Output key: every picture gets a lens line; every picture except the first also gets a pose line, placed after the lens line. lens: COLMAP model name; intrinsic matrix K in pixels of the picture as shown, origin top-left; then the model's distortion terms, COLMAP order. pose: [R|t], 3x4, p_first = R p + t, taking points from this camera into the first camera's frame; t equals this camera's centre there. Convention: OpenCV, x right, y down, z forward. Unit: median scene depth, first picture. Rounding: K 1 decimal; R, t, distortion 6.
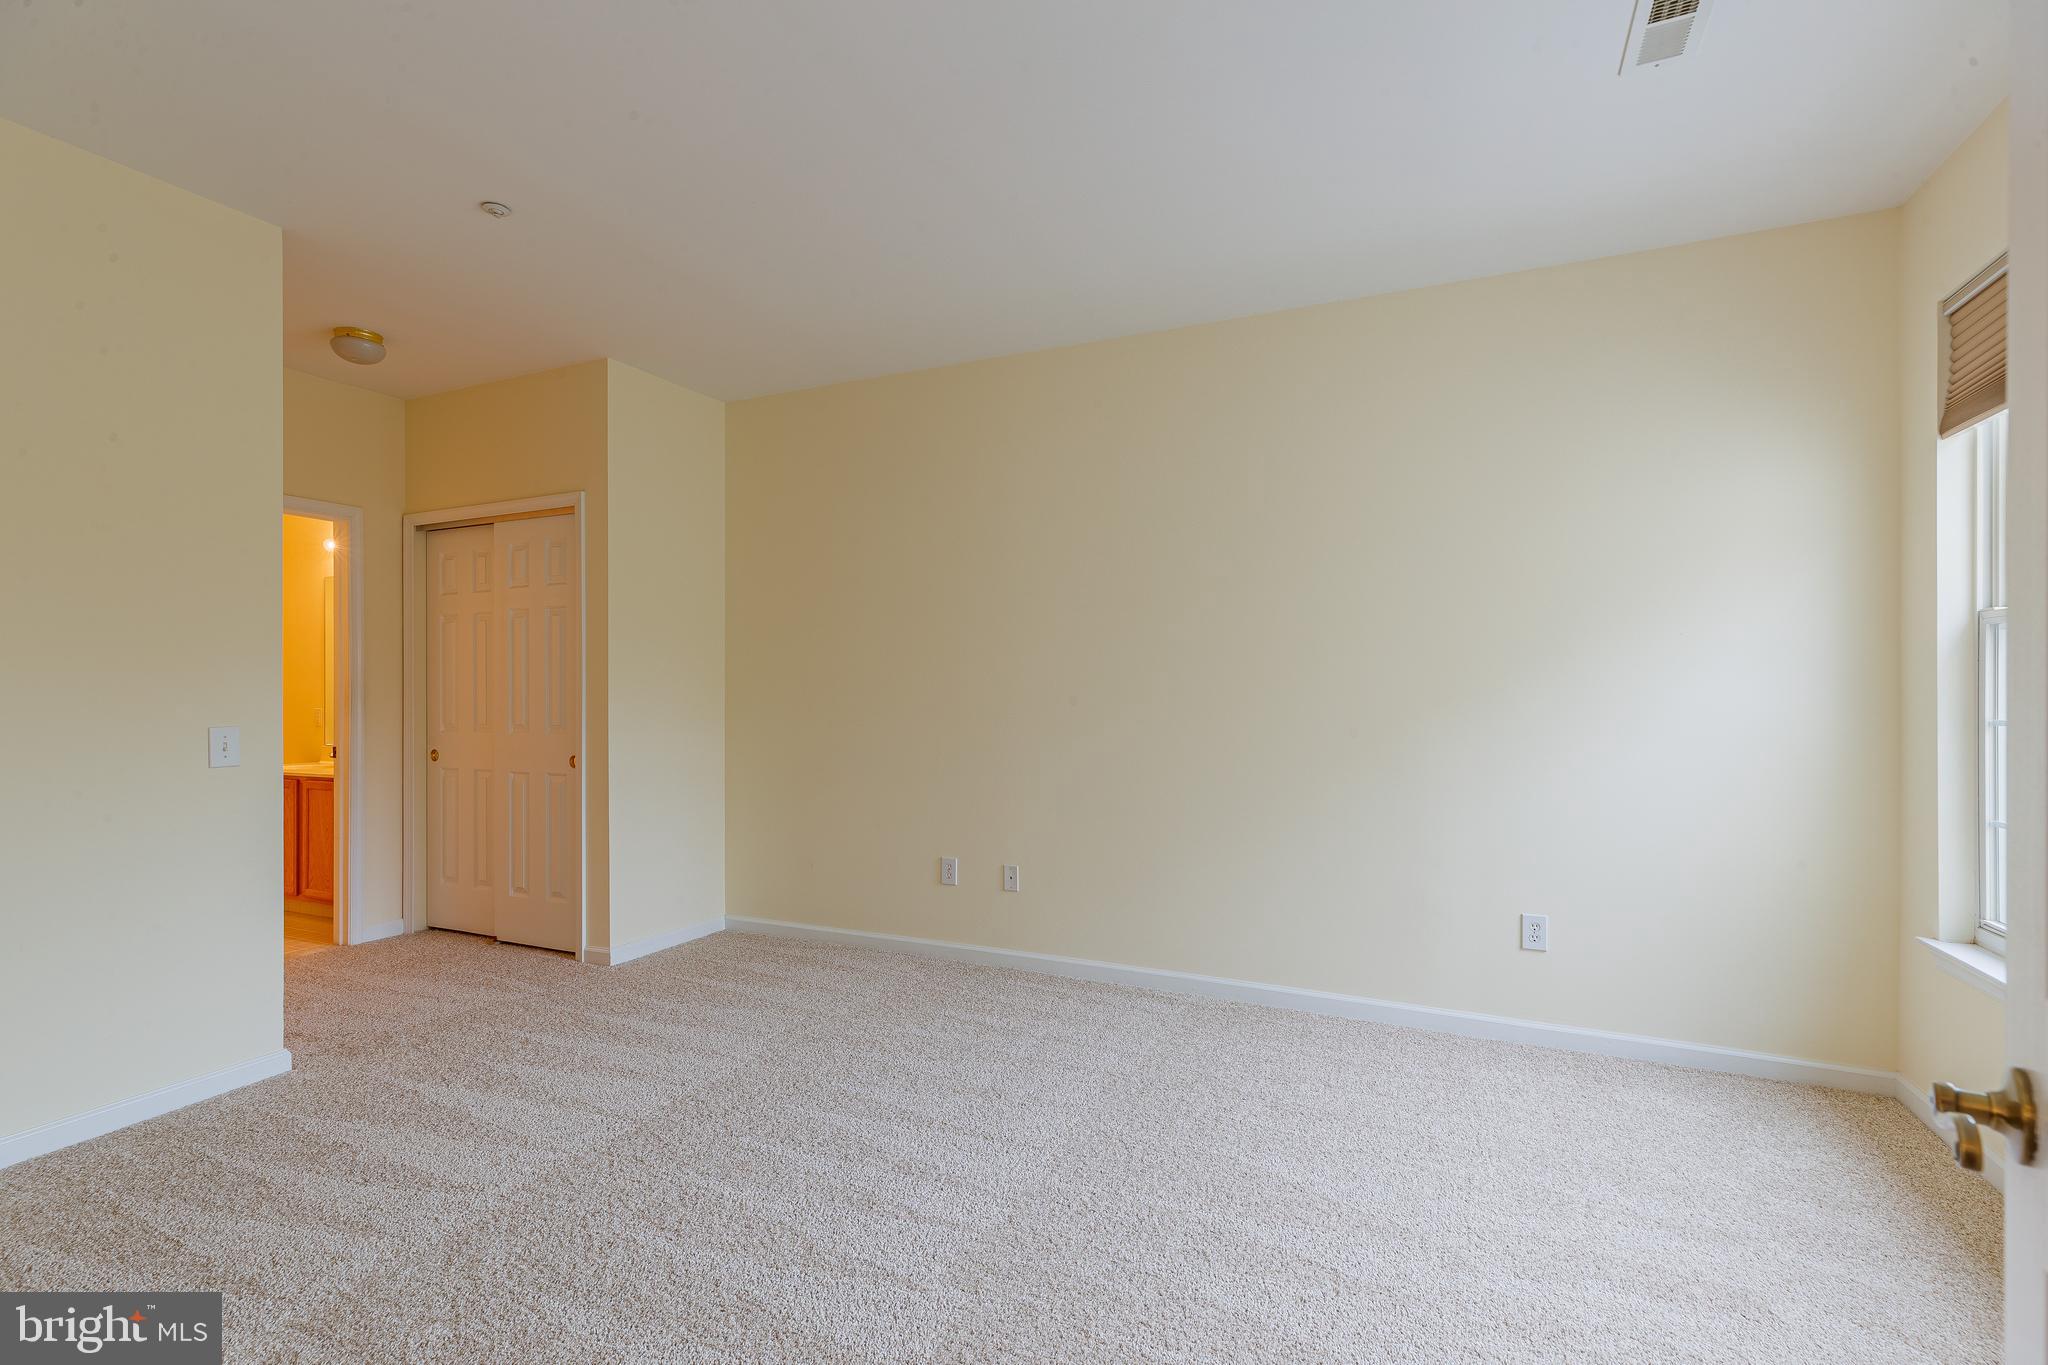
lens RADIAL K [[924.3, 0, 1024.0], [0, 924.3, 682.5], [0, 0, 1]] dist [0.002453, -0.000329]
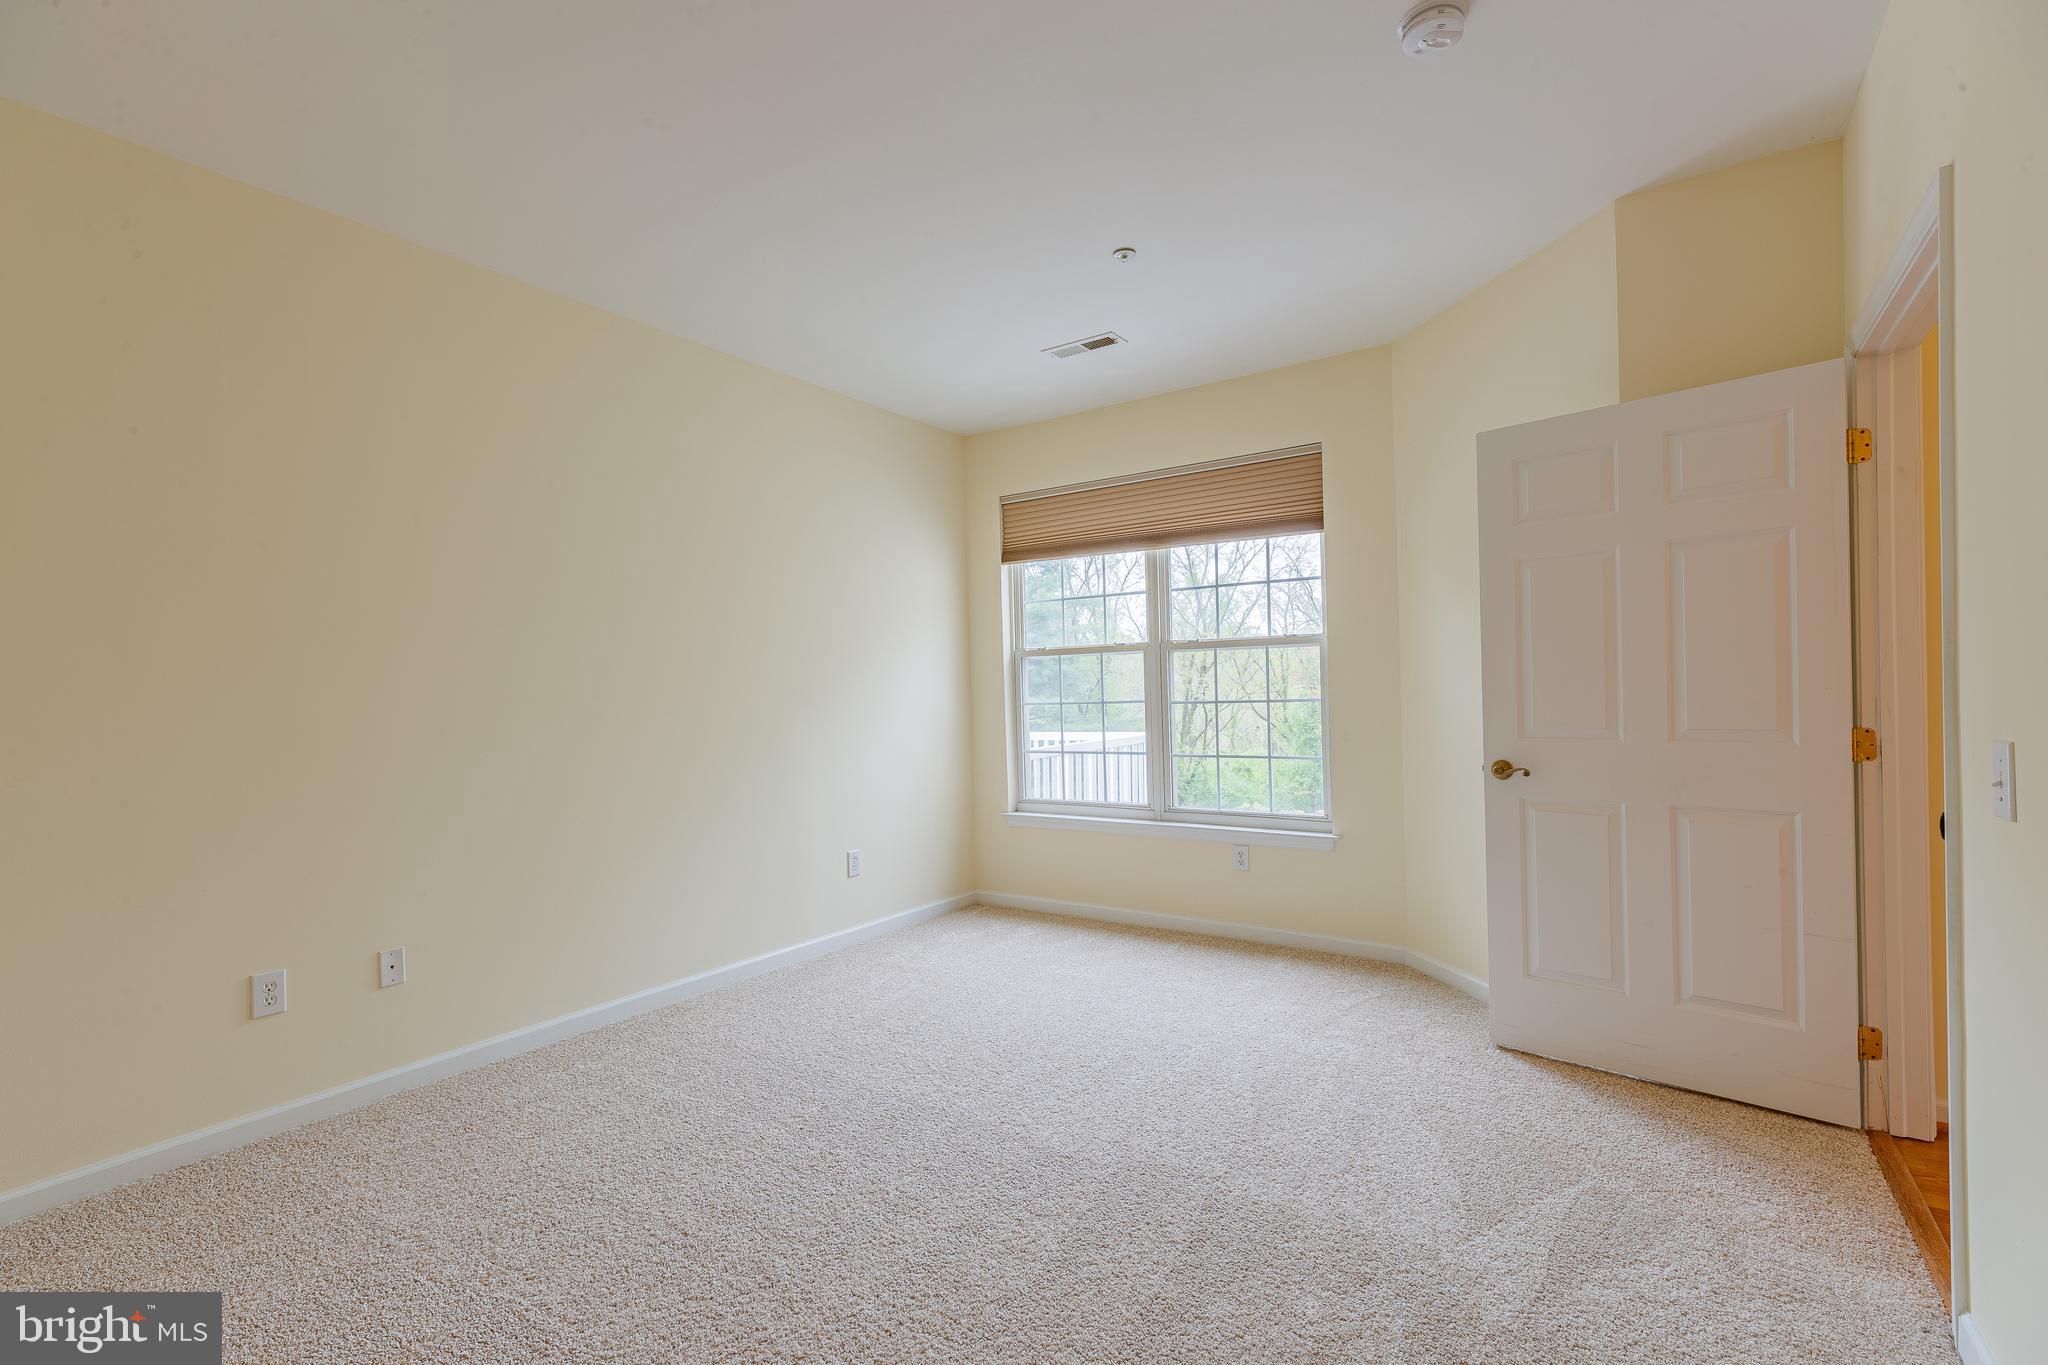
lens RADIAL K [[925.2, 0, 1015.2], [0, 925.2, 699.4], [0, 0, 1]] dist [0.008022, -0.000555]
pose [[0.164221, -0.004683, 0.986413, -0.636814], [0.028579, 0.999592, -0.000013, 0.020009], [-0.986010, 0.028193, 0.164287, 0.405584]]
